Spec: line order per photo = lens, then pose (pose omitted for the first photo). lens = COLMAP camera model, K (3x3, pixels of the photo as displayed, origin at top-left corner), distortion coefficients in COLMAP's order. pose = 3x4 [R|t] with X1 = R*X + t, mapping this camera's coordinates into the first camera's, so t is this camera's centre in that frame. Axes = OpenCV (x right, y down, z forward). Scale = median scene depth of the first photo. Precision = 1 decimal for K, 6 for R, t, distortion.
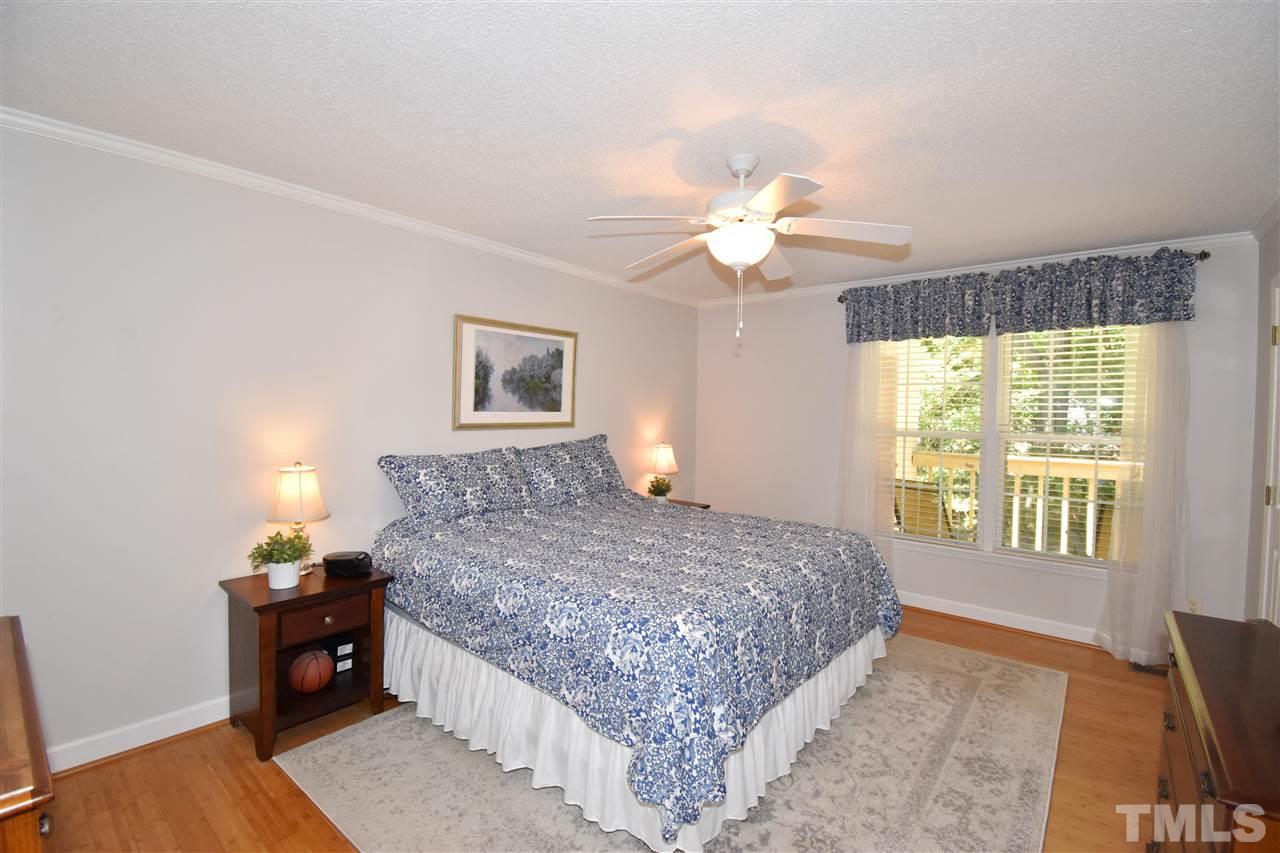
lens RADIAL K [[562.0, 0, 639.0], [0, 562.0, 419.7], [0, 0, 1]] dist [-0.005666, -0.003816]
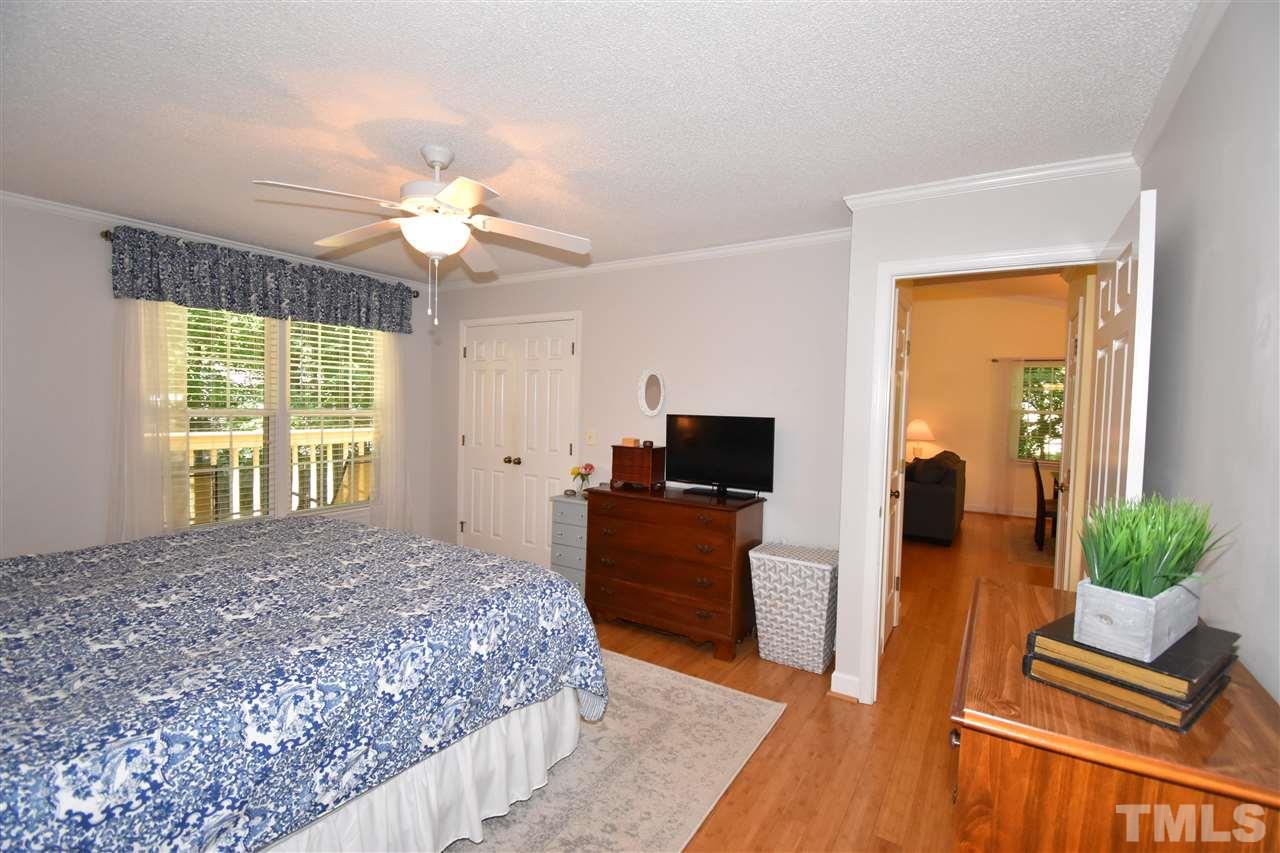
lens RADIAL K [[562.0, 0, 646.6], [0, 562.0, 418.6], [0, 0, 1]] dist [-0.005666, -0.003816]
pose [[-0.131997, -0.044427, 0.990254, -0.813125], [-0.011459, 0.998997, 0.043291, -0.022475], [-0.991184, -0.005634, -0.132374, 0.678250]]
